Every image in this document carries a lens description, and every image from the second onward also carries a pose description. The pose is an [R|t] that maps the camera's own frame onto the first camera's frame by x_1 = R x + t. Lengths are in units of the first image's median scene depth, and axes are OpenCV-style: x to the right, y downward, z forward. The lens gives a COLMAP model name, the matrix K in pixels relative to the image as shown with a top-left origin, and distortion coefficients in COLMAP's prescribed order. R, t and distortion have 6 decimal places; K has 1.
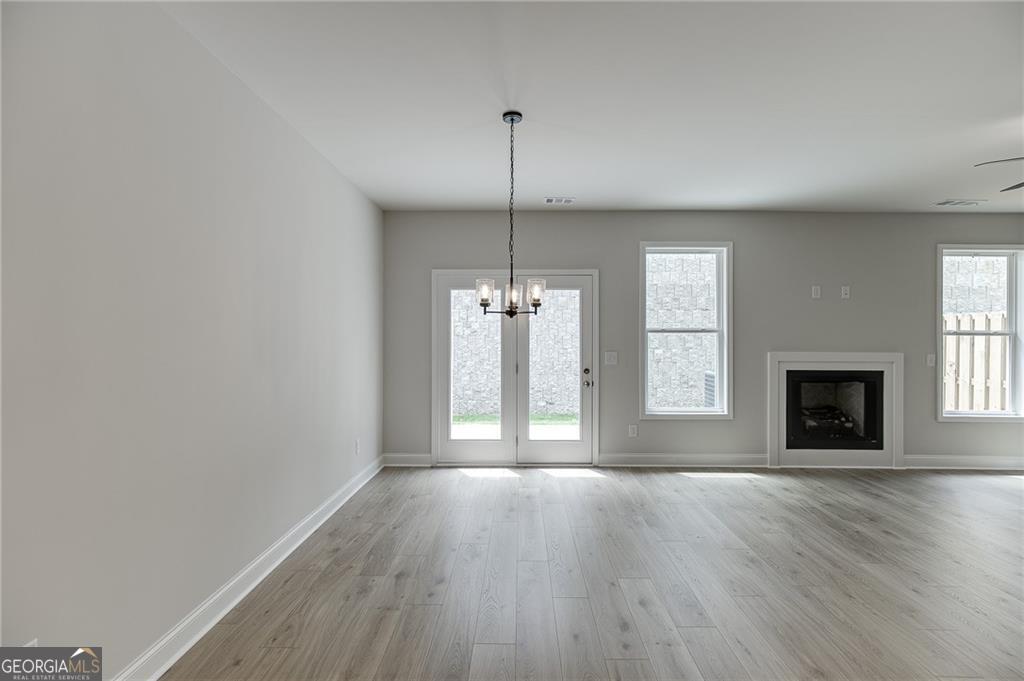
lens RADIAL K [[489.1, 0, 512.0], [0, 489.1, 340.5], [0, 0, 1]] dist [-0.000880, -0.000722]
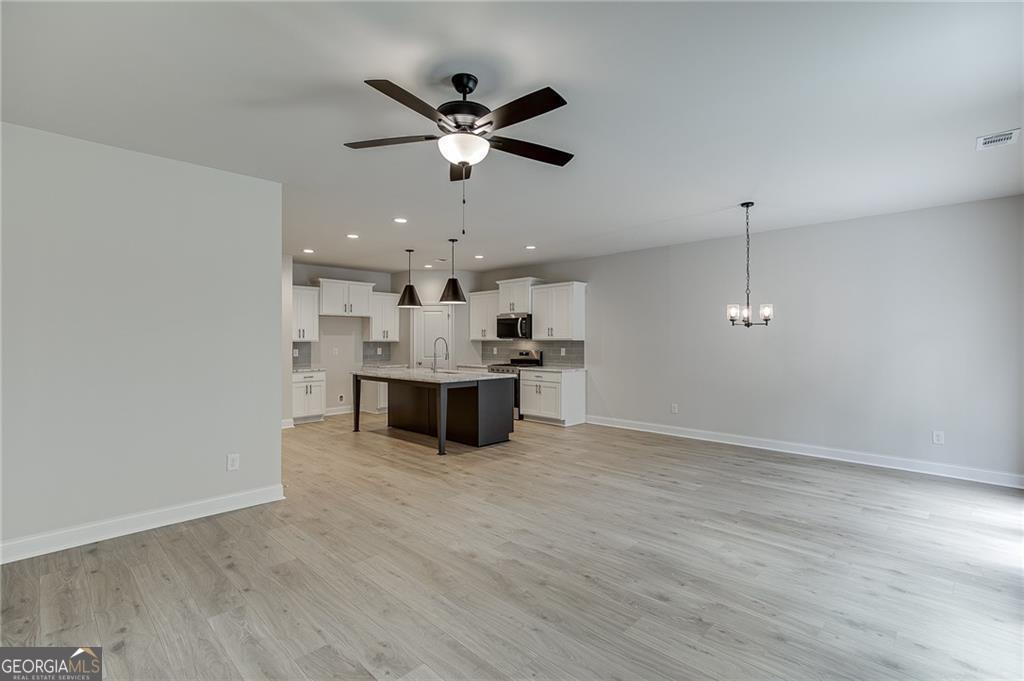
lens RADIAL K [[500.1, 0, 512.0], [0, 500.1, 340.5], [0, 0, 1]] dist [-0.000105, -0.000033]
pose [[-0.713346, -0.003280, -0.700805, 1.343665], [-0.012097, 0.999898, 0.007634, -0.008728], [0.700708, 0.013923, -0.713312, 1.255489]]
